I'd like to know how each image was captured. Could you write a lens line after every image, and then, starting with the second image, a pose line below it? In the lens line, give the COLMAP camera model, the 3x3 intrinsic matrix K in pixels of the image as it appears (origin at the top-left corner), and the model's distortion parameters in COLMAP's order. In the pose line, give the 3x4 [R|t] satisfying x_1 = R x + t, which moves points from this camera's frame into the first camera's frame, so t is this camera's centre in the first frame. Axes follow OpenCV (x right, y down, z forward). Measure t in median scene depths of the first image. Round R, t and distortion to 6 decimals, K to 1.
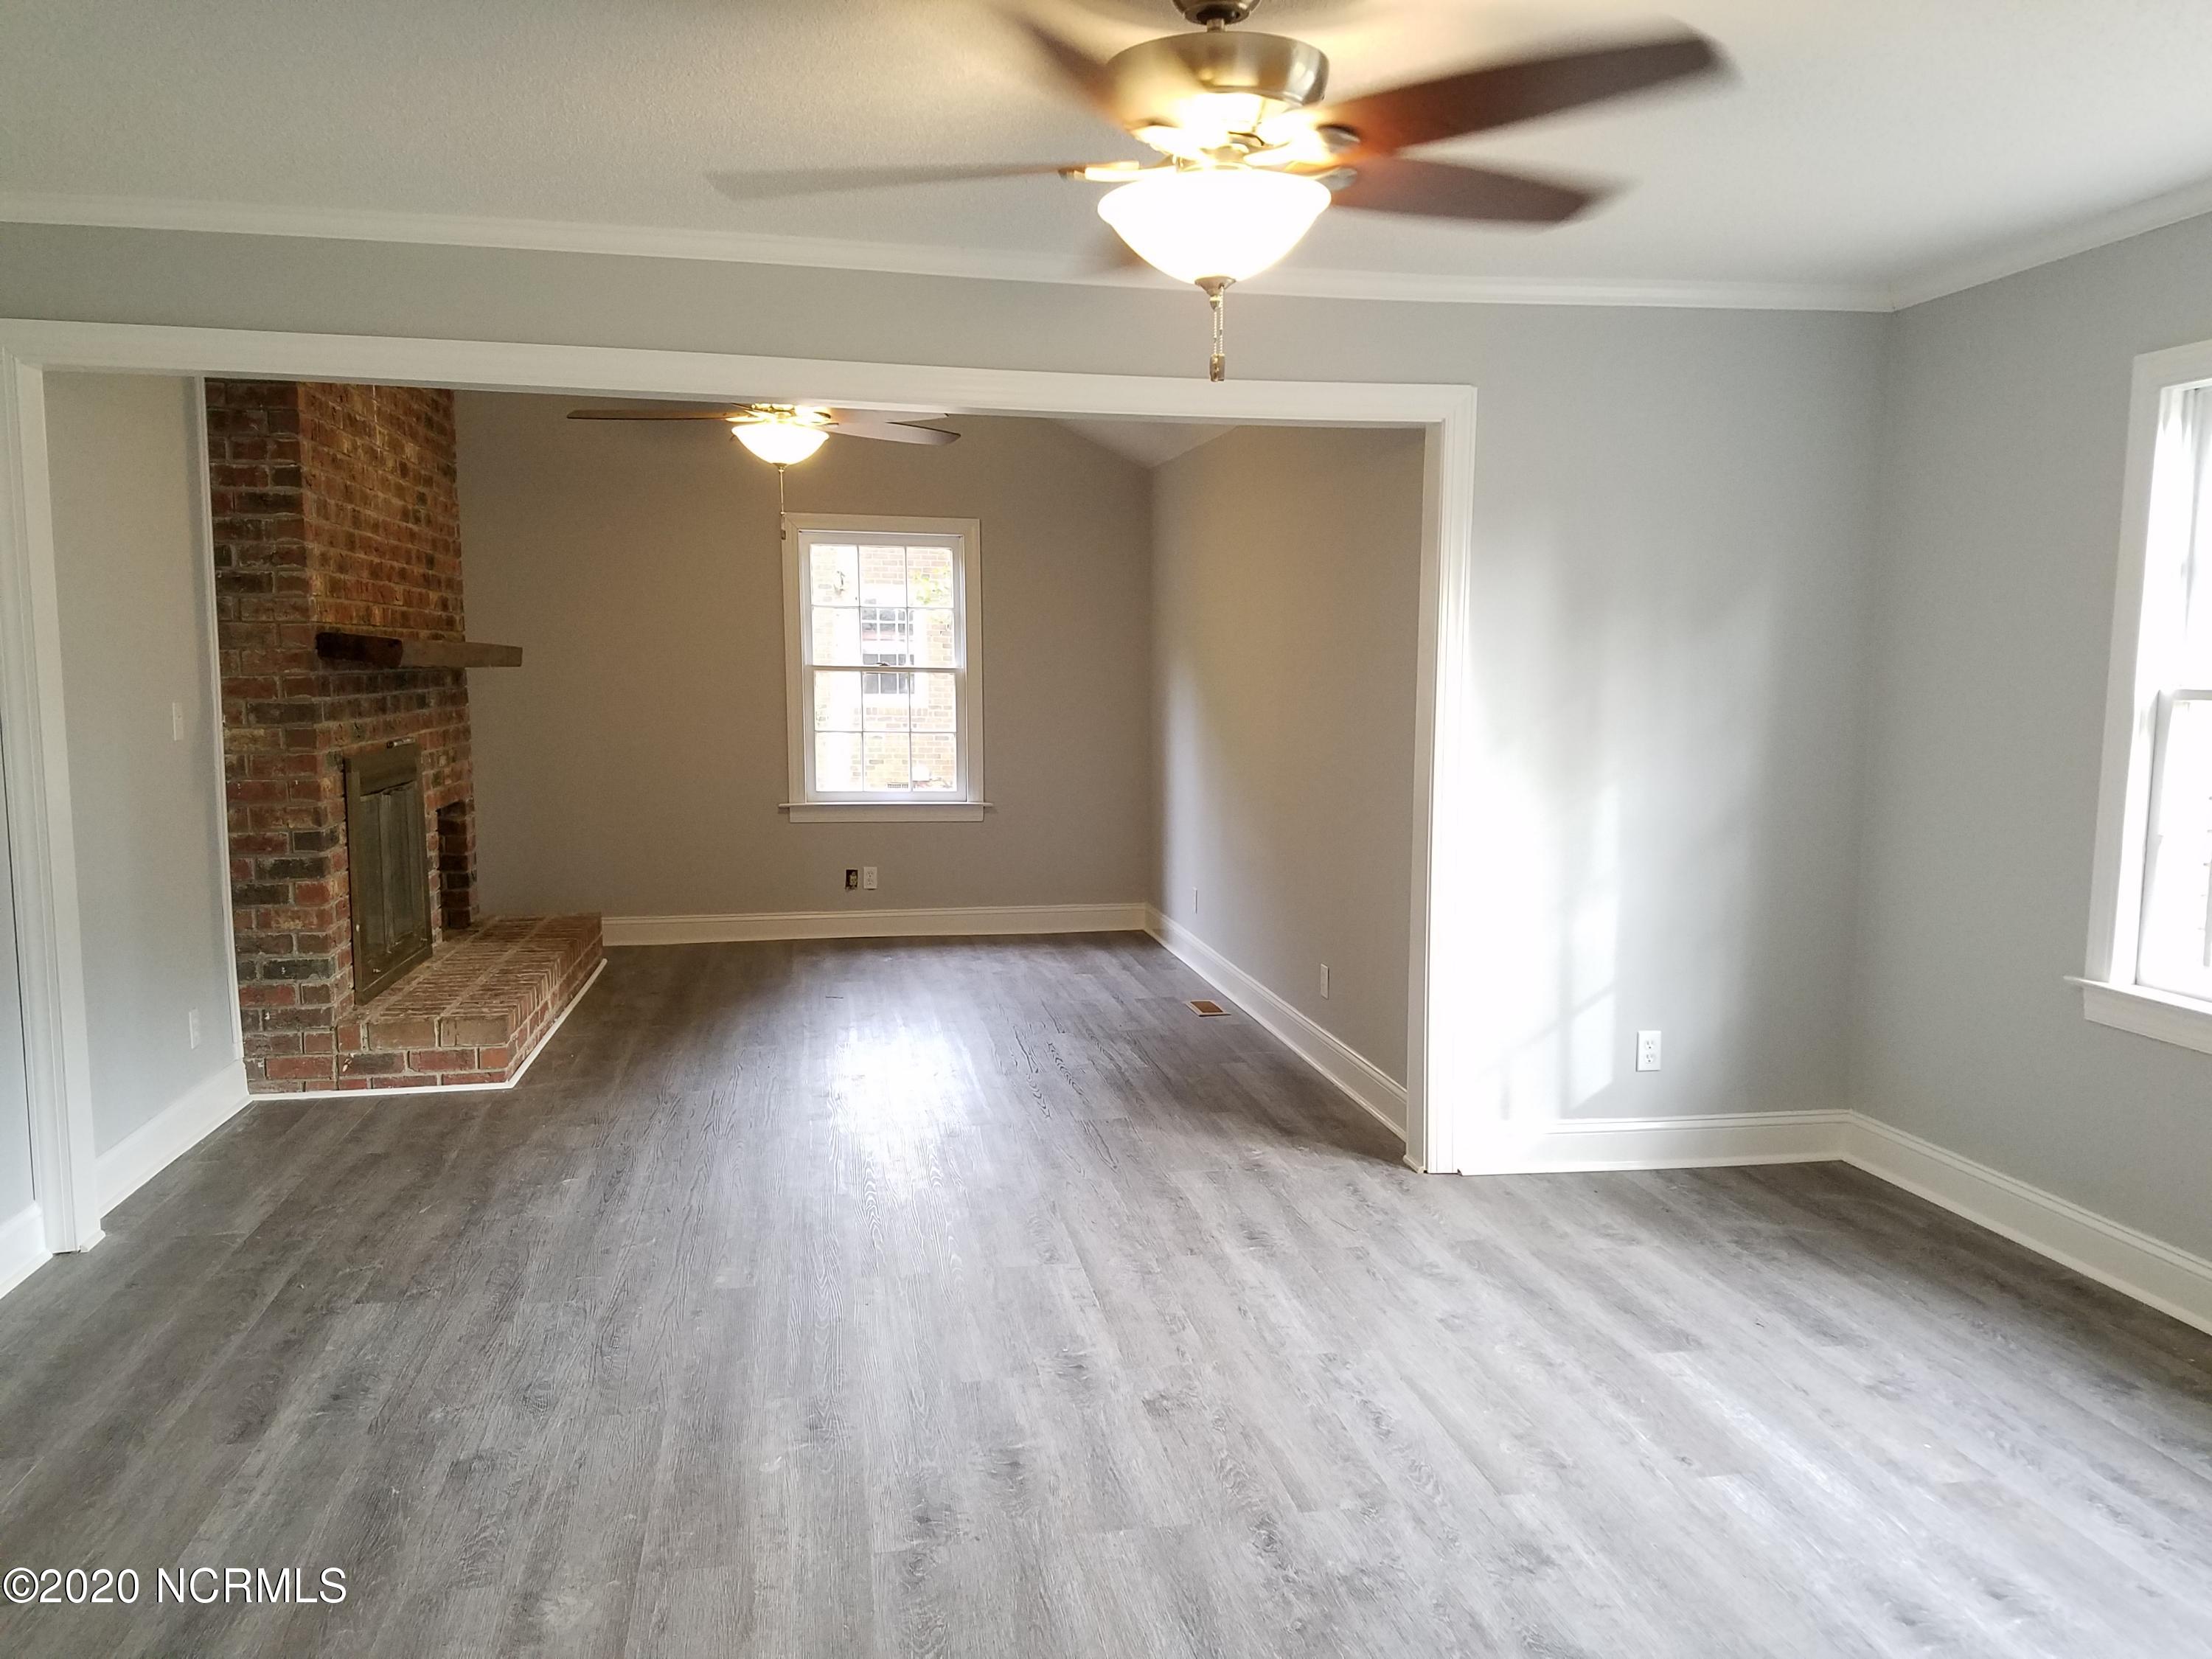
lens RADIAL K [[1656.7, 0, 1112.2], [0, 1656.7, 841.3], [0, 0, 1]] dist [-0.001163, -0.003698]
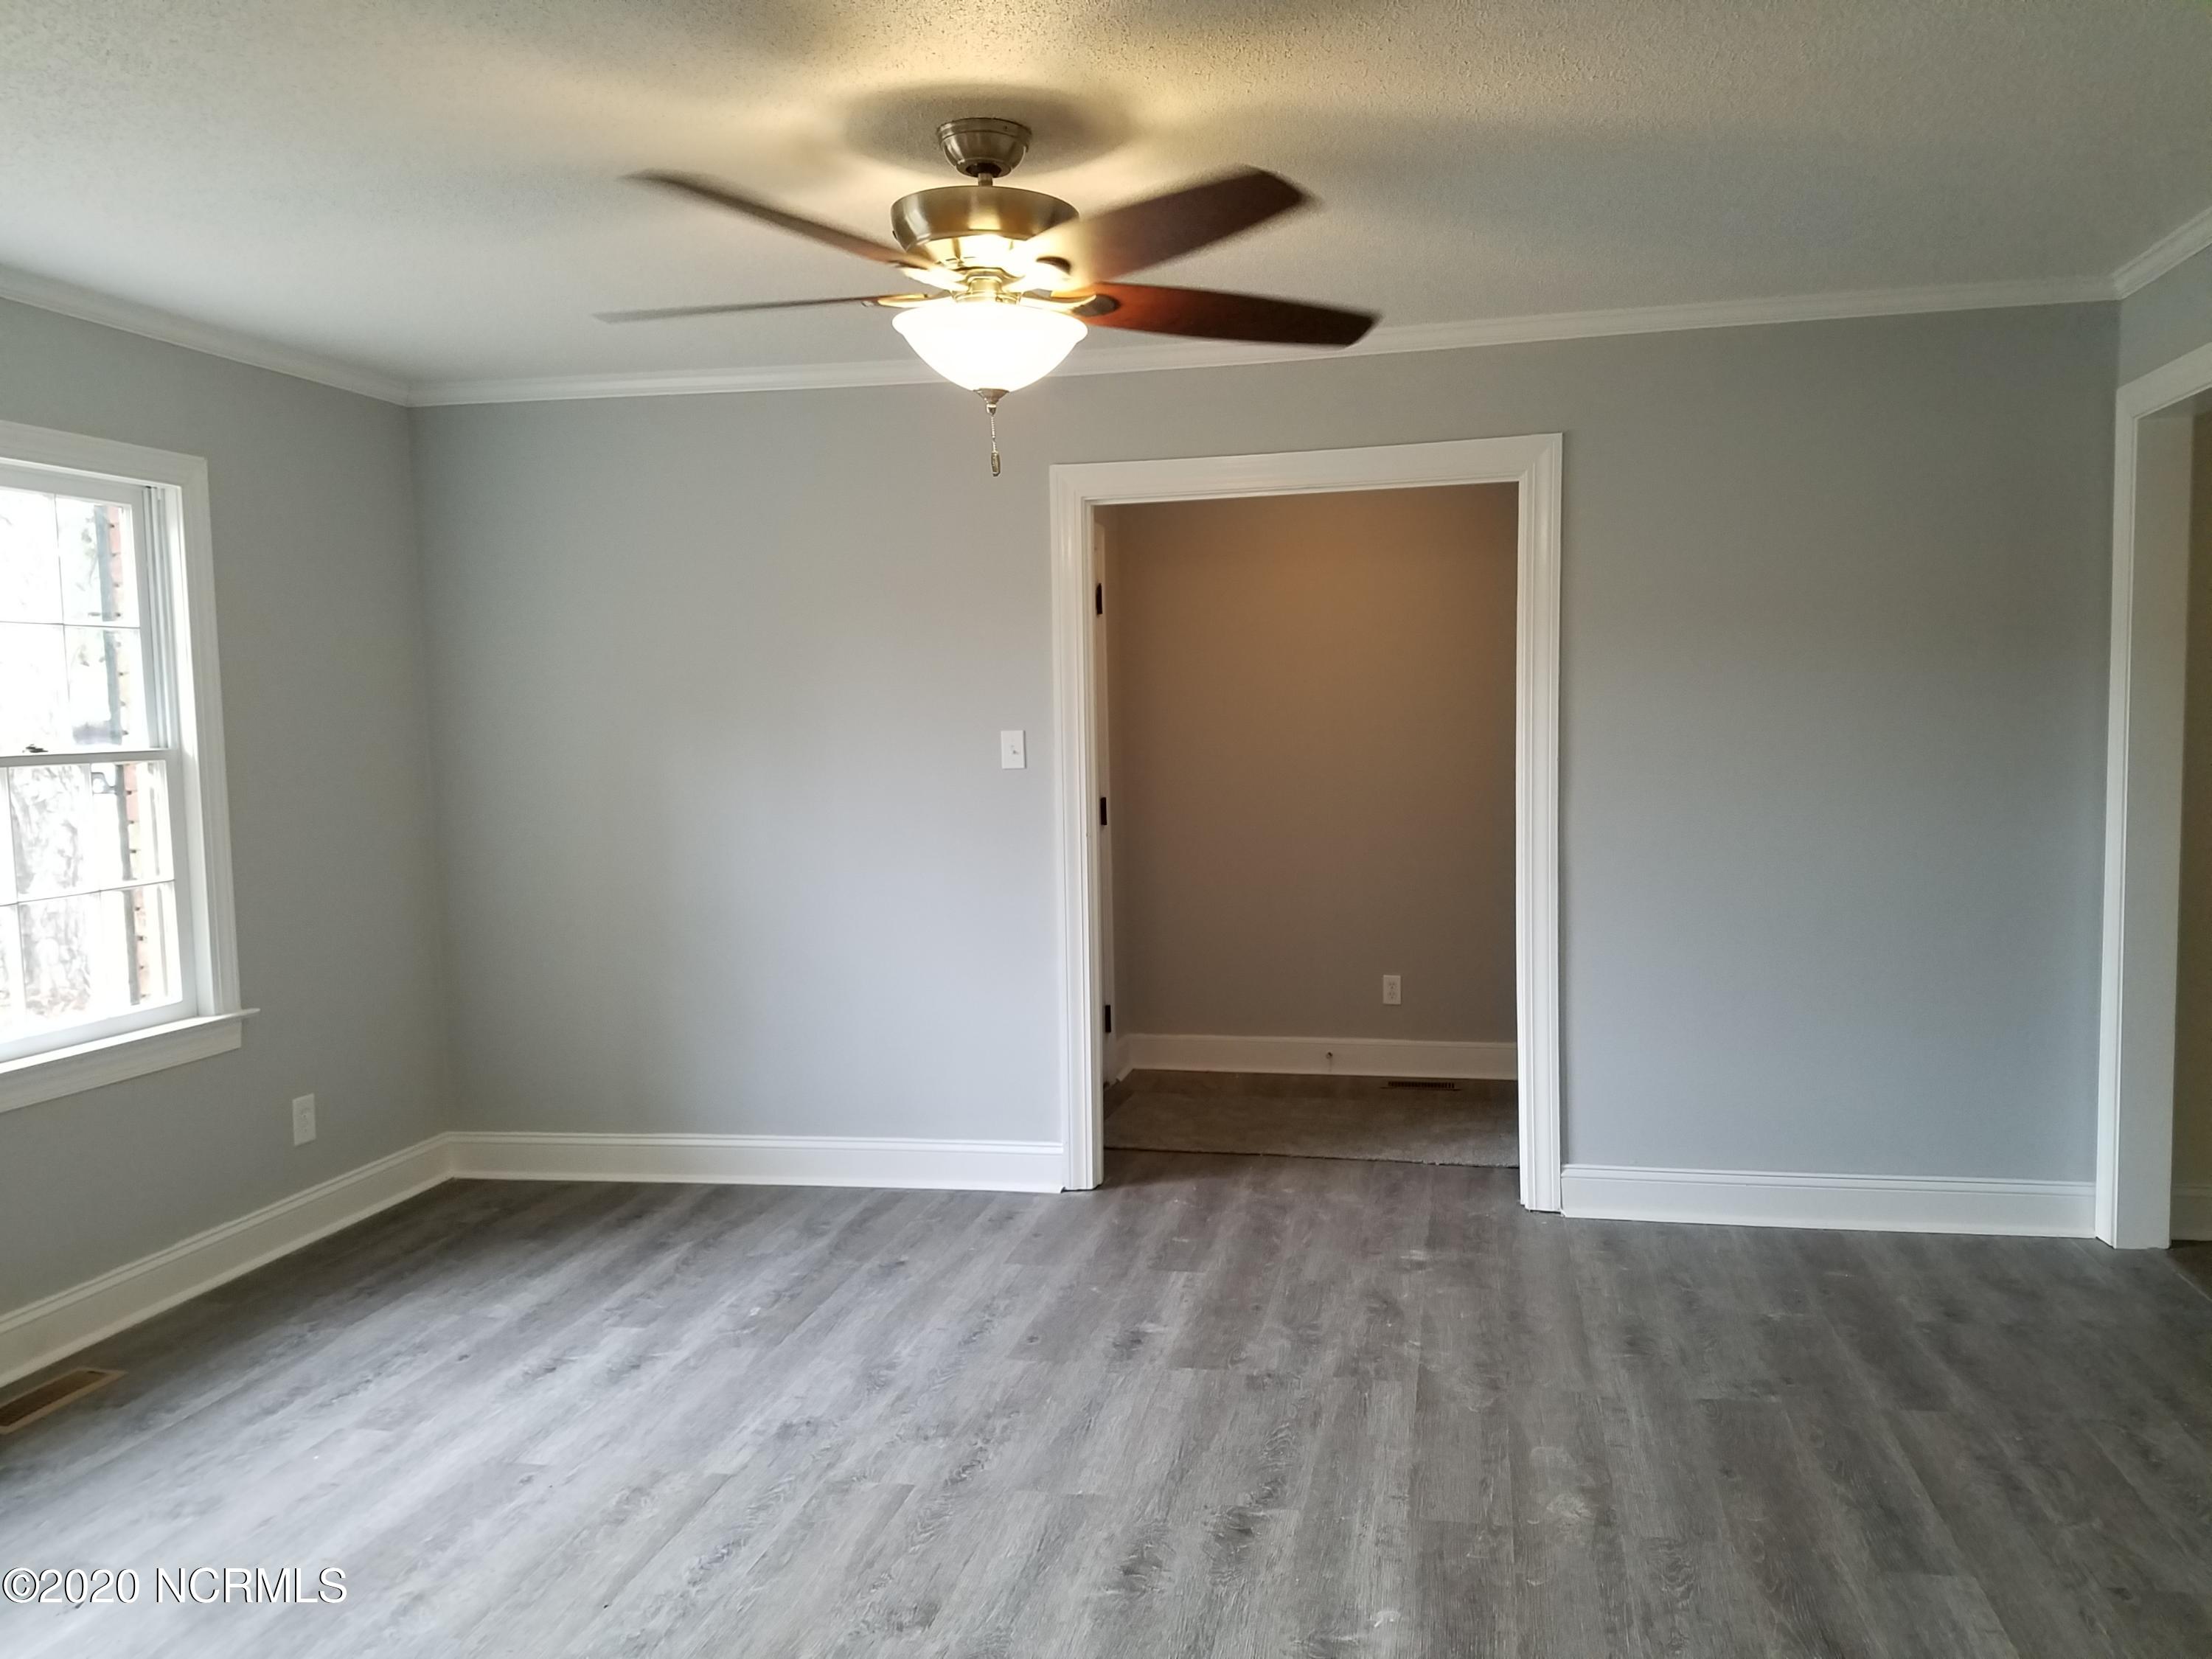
lens RADIAL K [[1656.7, 0, 1112.2], [0, 1656.7, 841.3], [0, 0, 1]] dist [-0.001163, -0.003698]
pose [[-0.921494, -0.013992, 0.388139, -0.440500], [0.060711, 0.981877, 0.179531, -0.209945], [-0.383617, 0.189001, -0.903945, 1.918385]]
